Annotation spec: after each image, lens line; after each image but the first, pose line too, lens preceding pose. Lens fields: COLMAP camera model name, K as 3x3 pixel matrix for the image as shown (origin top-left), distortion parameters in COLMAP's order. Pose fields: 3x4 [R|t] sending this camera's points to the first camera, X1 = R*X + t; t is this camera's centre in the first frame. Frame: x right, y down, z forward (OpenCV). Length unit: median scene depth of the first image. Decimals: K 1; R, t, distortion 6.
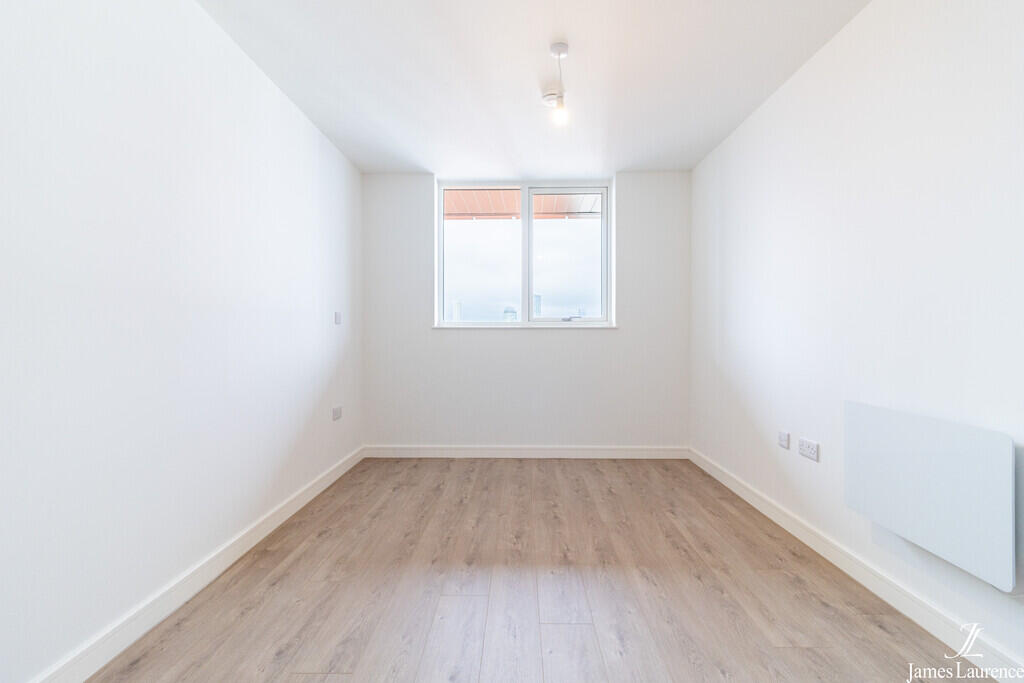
lens RADIAL K [[478.0, 0, 512.0], [0, 478.0, 341.5], [0, 0, 1]] dist [0.002189, 0.000838]
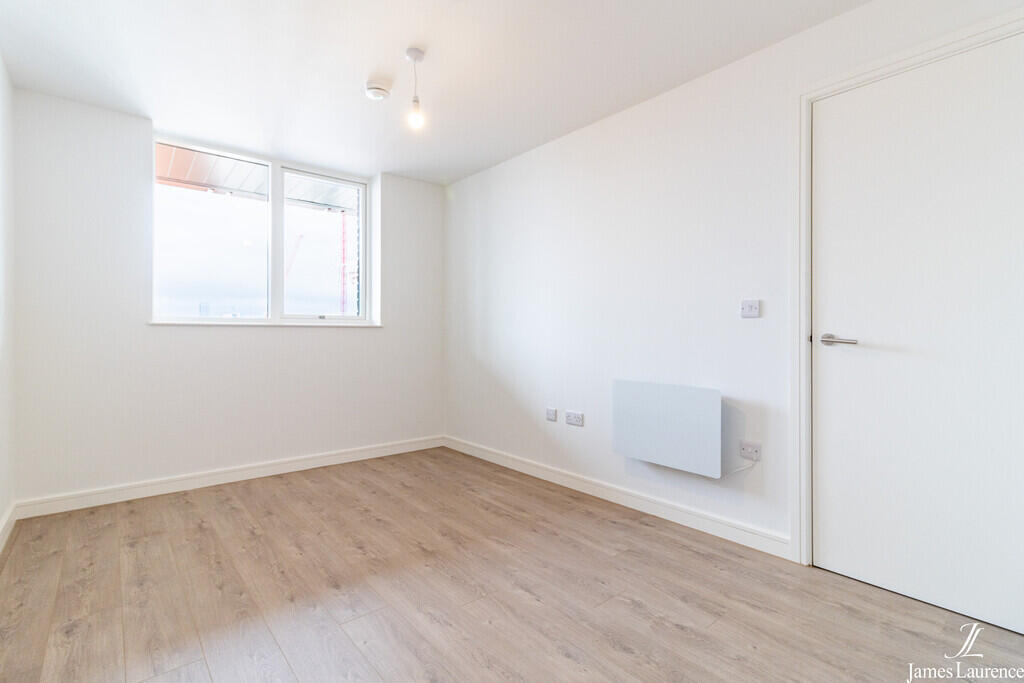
lens RADIAL K [[482.3, 0, 516.6], [0, 482.3, 337.7], [0, 0, 1]] dist [0.002780, 0.000720]
pose [[0.751512, -0.003724, 0.659709, -0.363215], [0.006704, 0.999976, -0.001993, -0.002204], [-0.659686, 0.005920, 0.751518, 0.072069]]
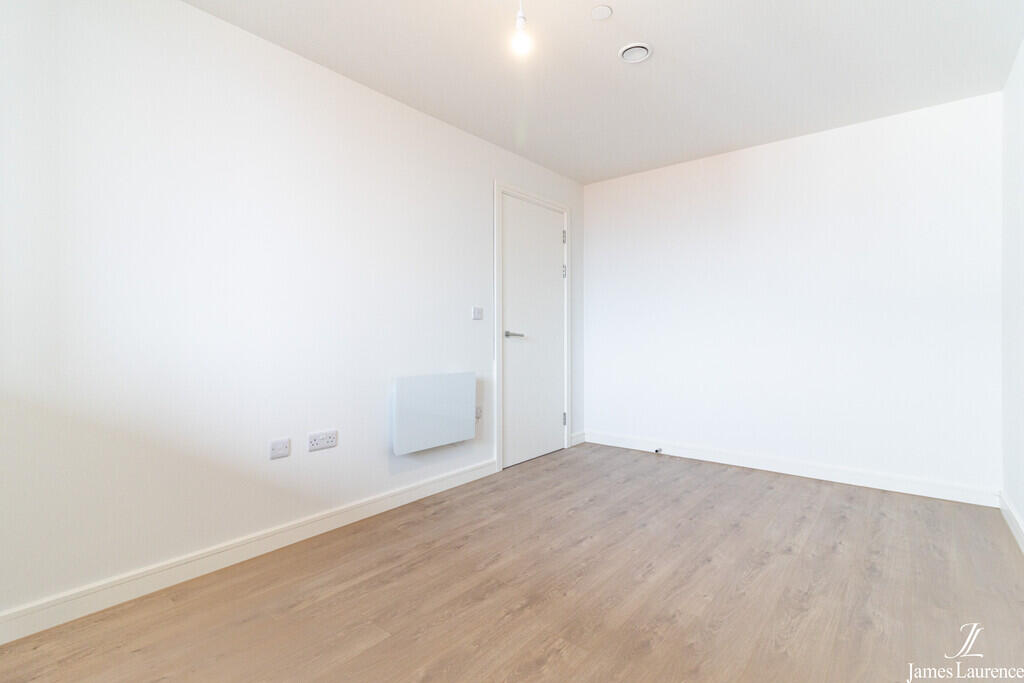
lens RADIAL K [[482.3, 0, 516.6], [0, 482.3, 337.7], [0, 0, 1]] dist [0.002780, 0.000720]
pose [[-0.788864, -0.001812, 0.614565, -0.319387], [0.010569, 0.999808, 0.016514, -0.009730], [-0.614477, 0.019522, -0.788693, 1.408473]]
